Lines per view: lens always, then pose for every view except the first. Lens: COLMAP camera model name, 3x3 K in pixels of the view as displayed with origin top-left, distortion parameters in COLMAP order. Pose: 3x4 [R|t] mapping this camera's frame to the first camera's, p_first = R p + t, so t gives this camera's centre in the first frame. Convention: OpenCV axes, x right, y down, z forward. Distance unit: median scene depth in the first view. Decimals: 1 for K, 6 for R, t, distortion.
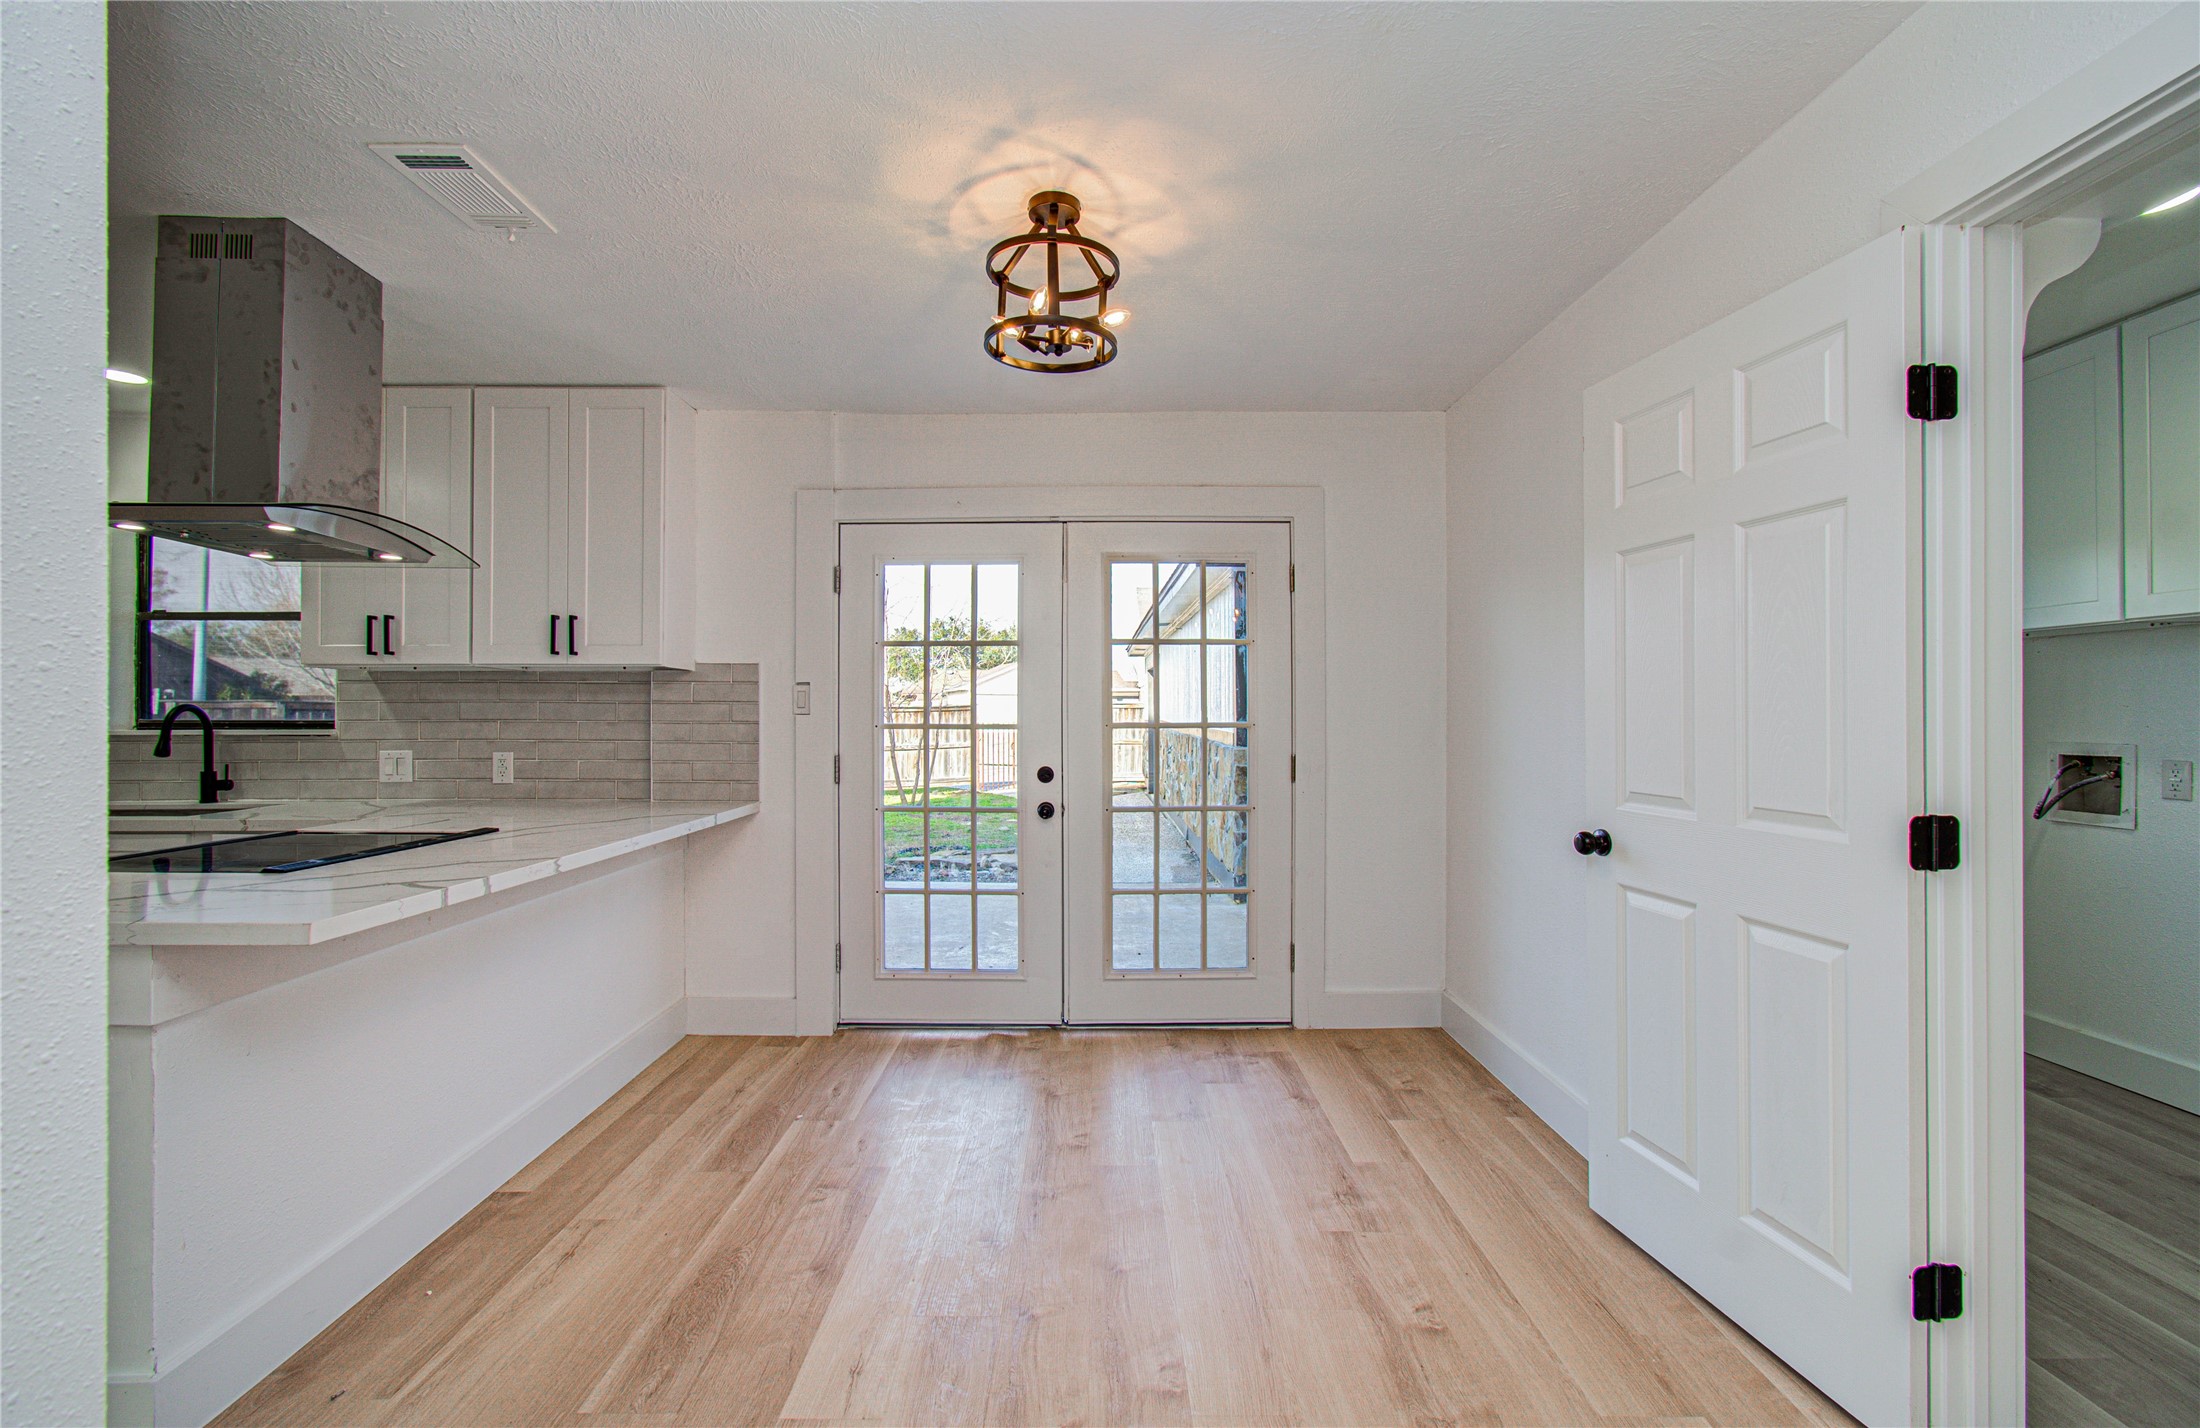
lens RADIAL K [[932.6, 0, 1088.7], [0, 932.6, 711.0], [0, 0, 1]] dist [-0.006208, 0.000258]
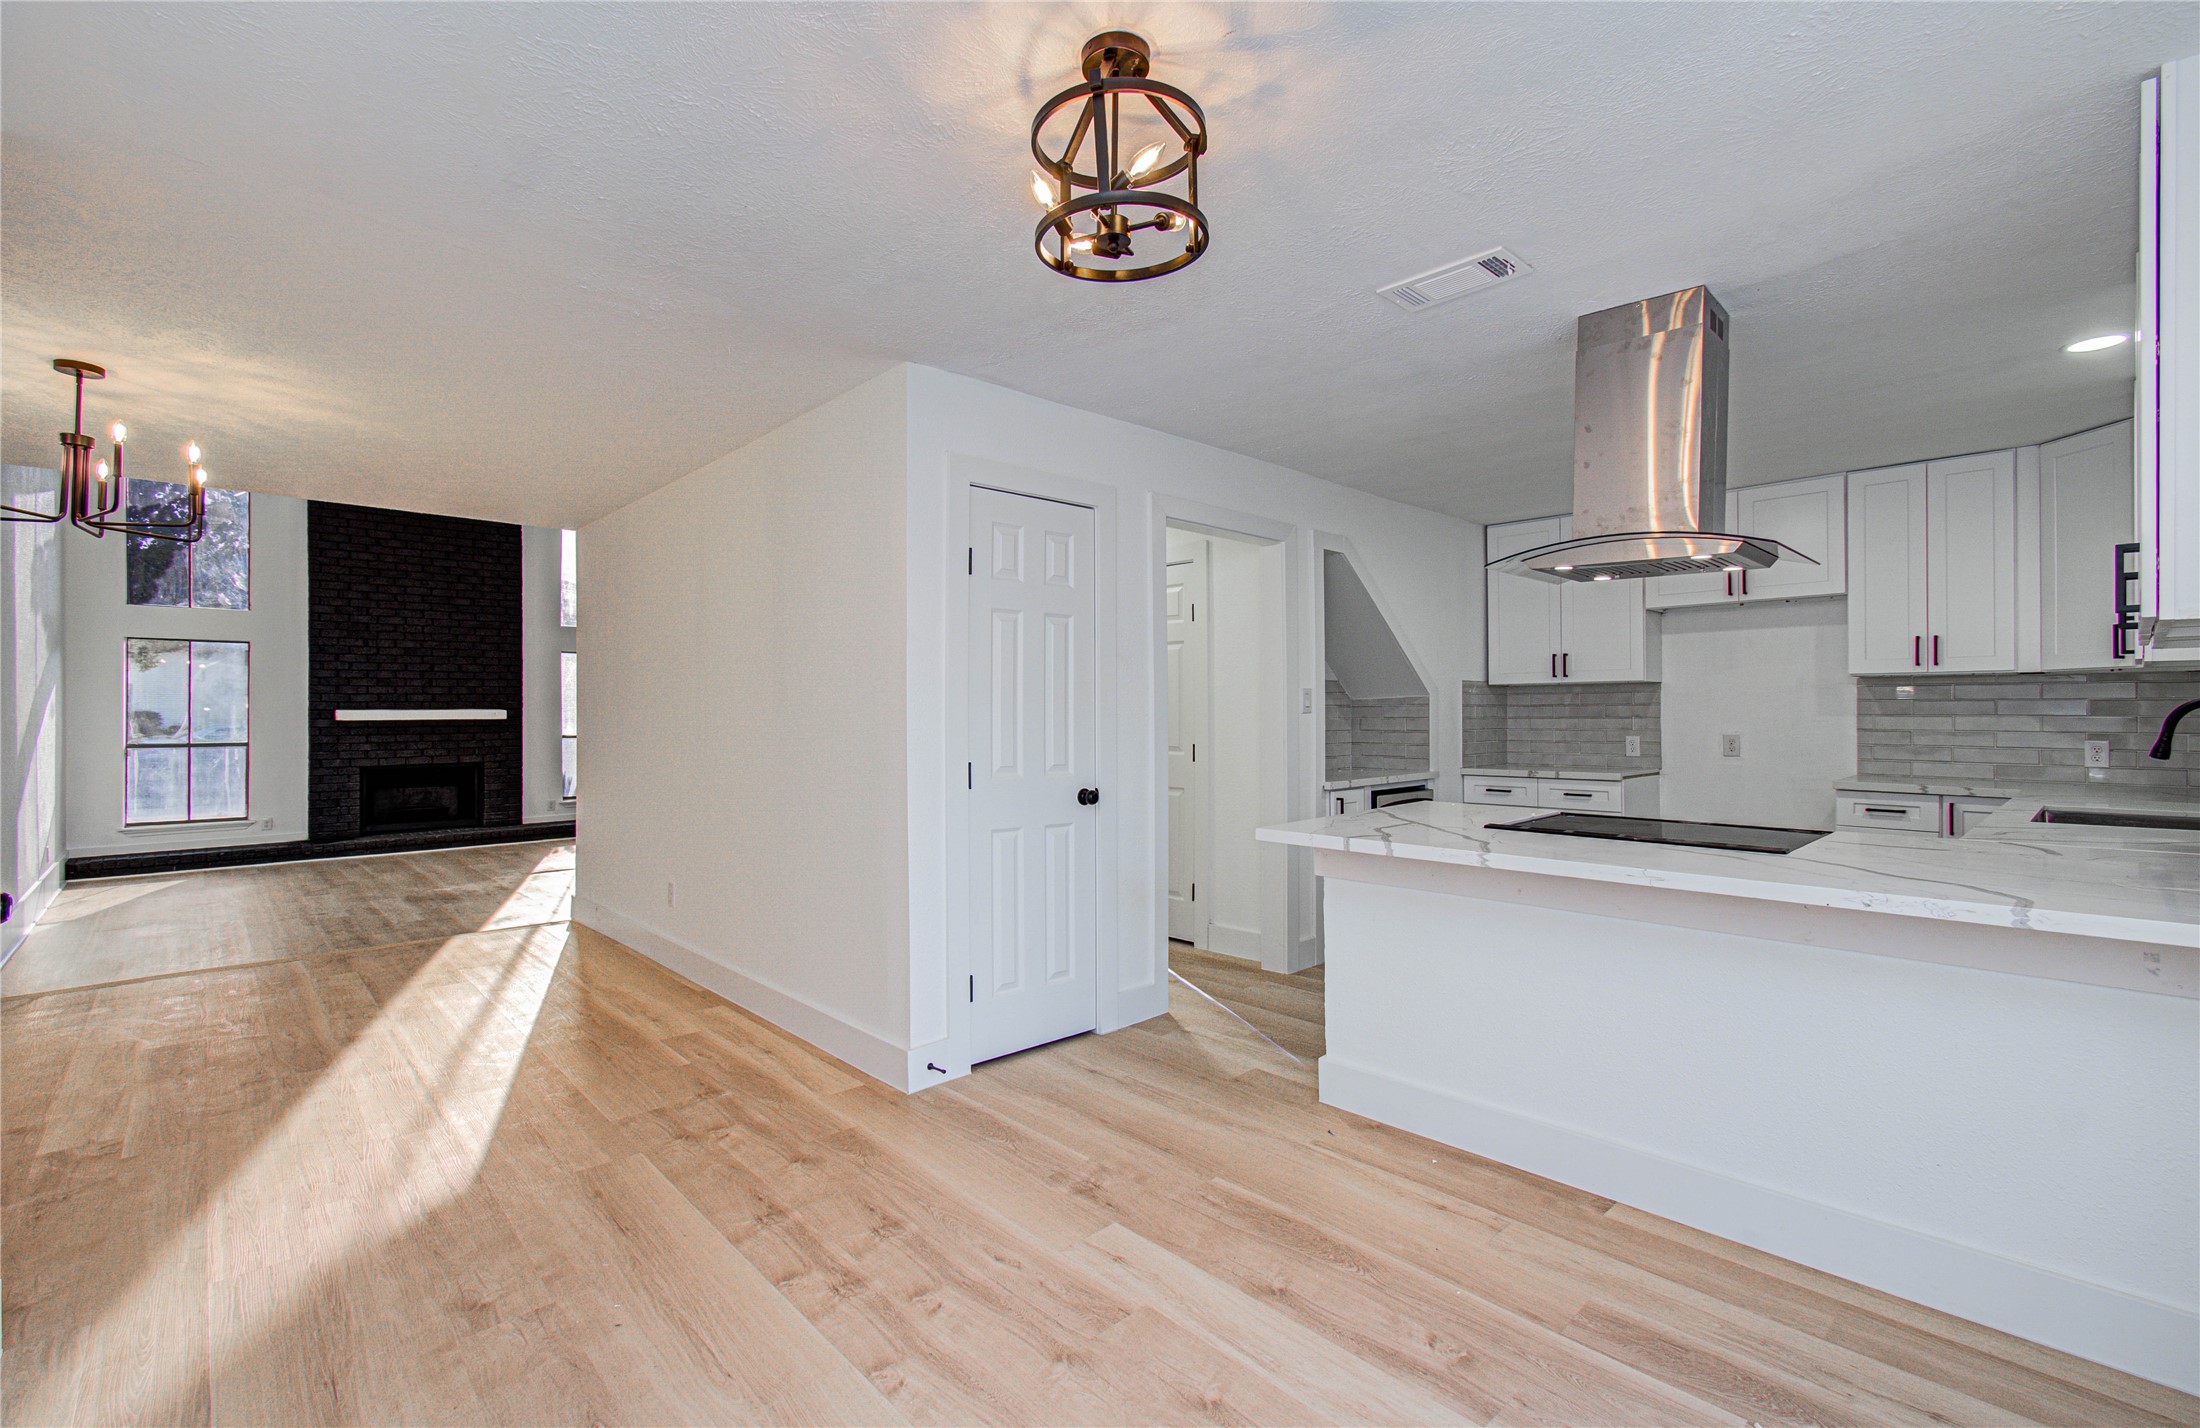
lens RADIAL K [[932.6, 0, 1088.7], [0, 932.6, 711.0], [0, 0, 1]] dist [-0.006208, 0.000258]
pose [[-0.724145, 0.002585, -0.689643, 0.321090], [0.007463, 0.999964, -0.004088, -0.001128], [0.689607, -0.008107, -0.724138, 0.969937]]
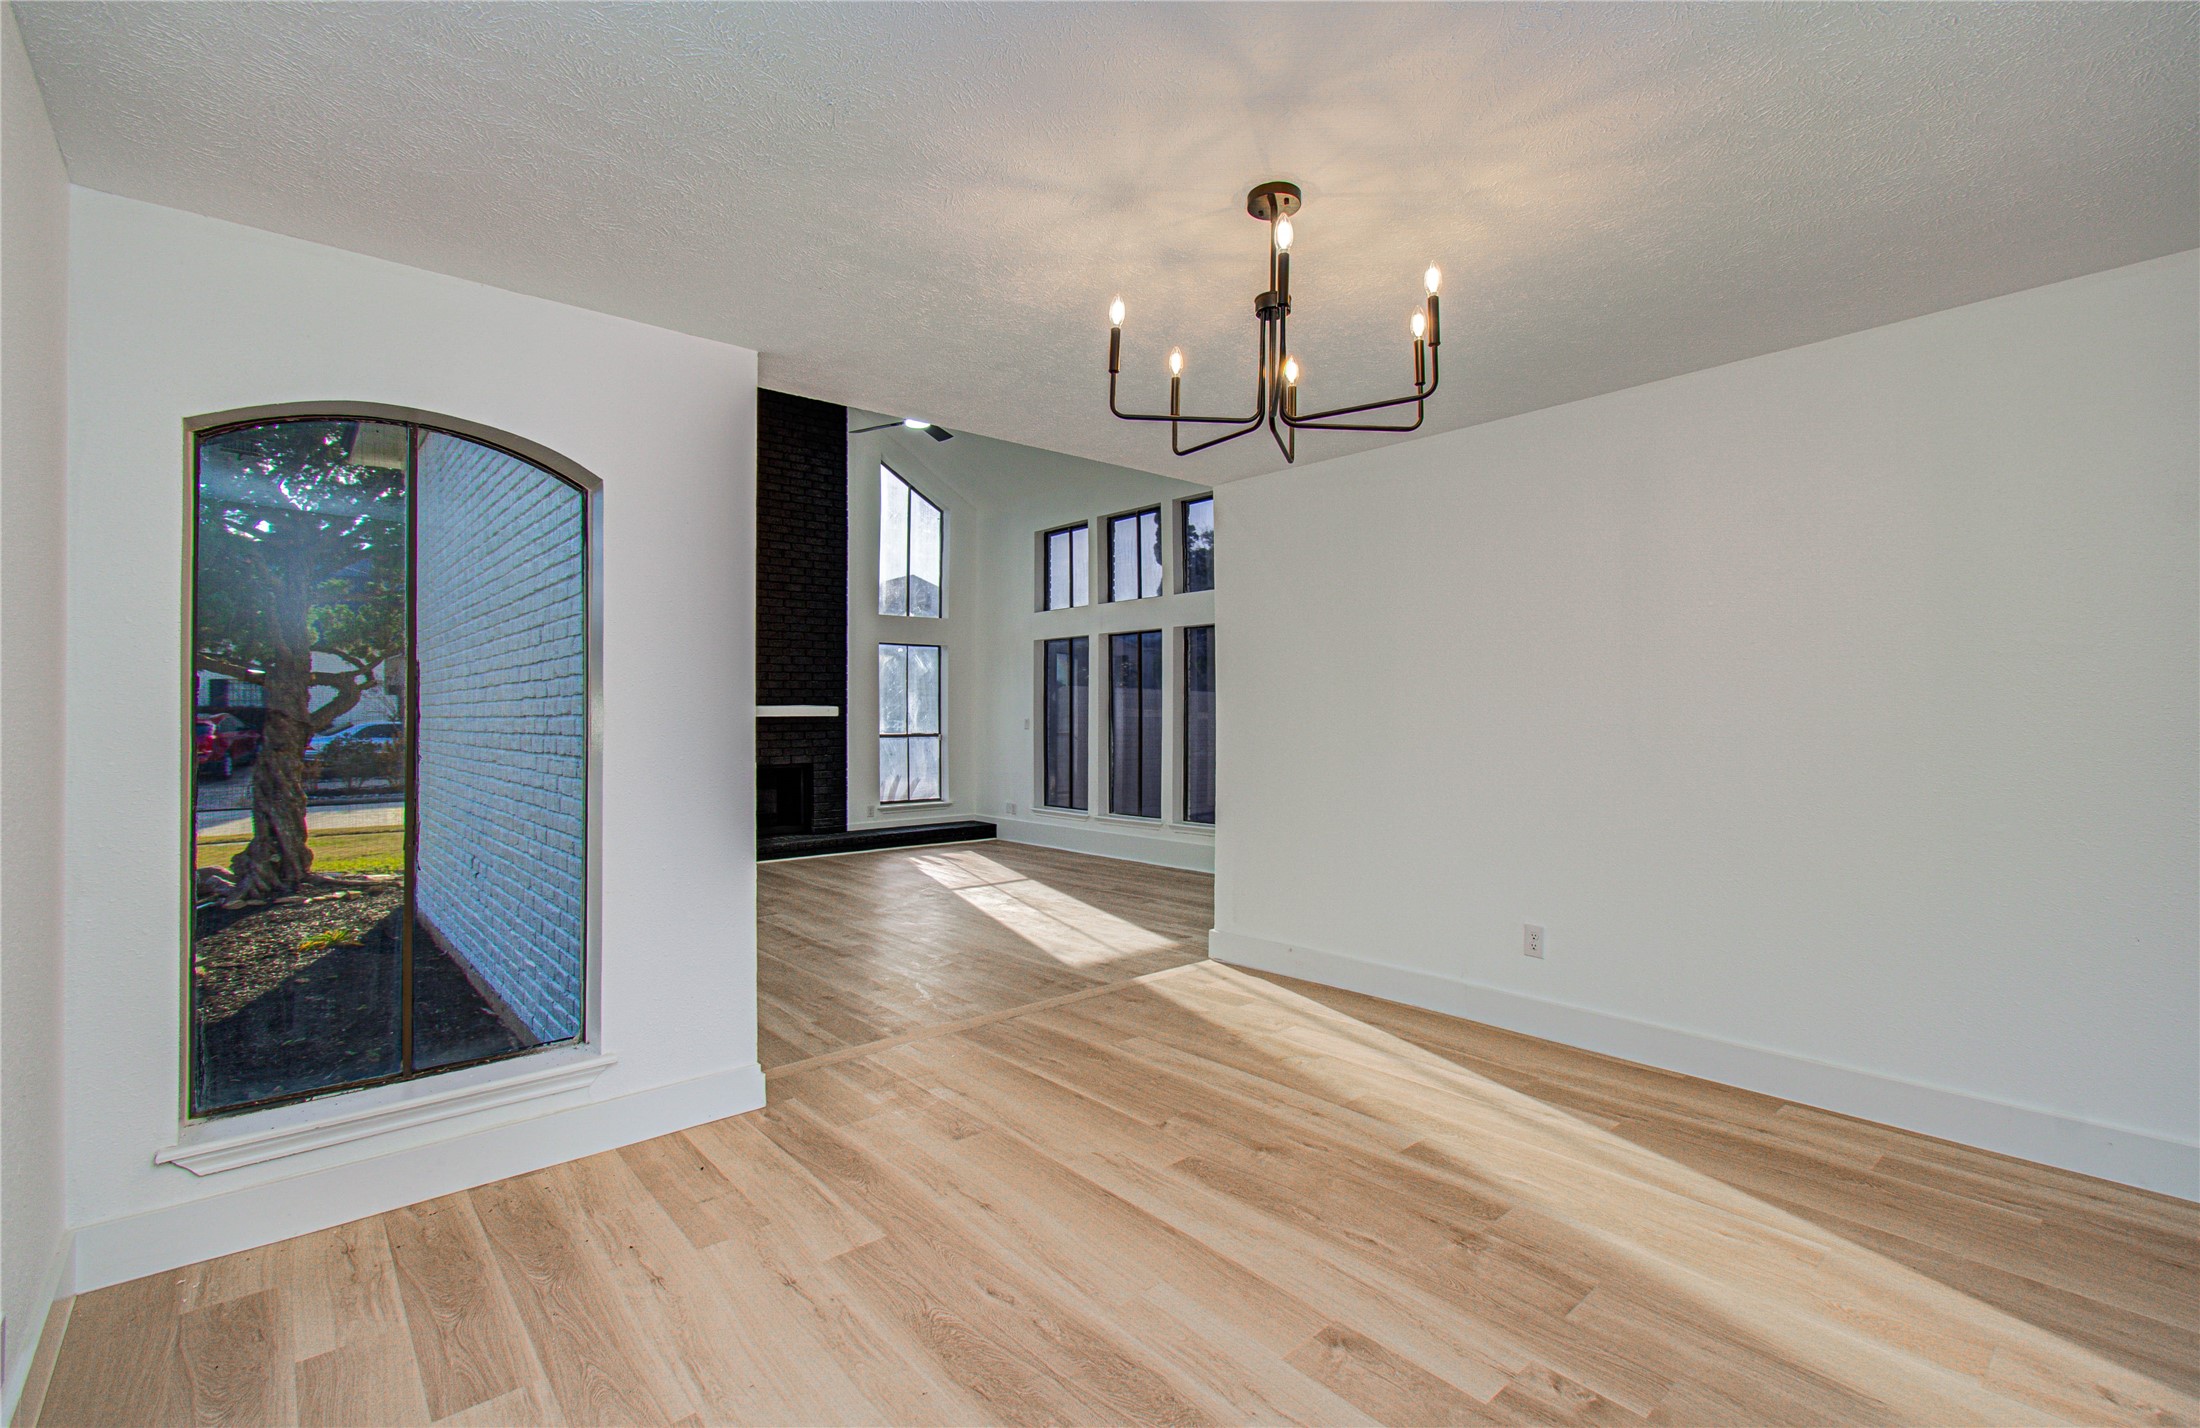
lens RADIAL K [[953.8, 0, 1081.1], [0, 953.8, 711.8], [0, 0, 1]] dist [-0.003032, -0.000395]
pose [[-0.767259, 0.001666, -0.641336, 0.919137], [0.004796, 0.999984, -0.003139, -0.002054], [0.641320, -0.005485, -0.767254, 0.034721]]
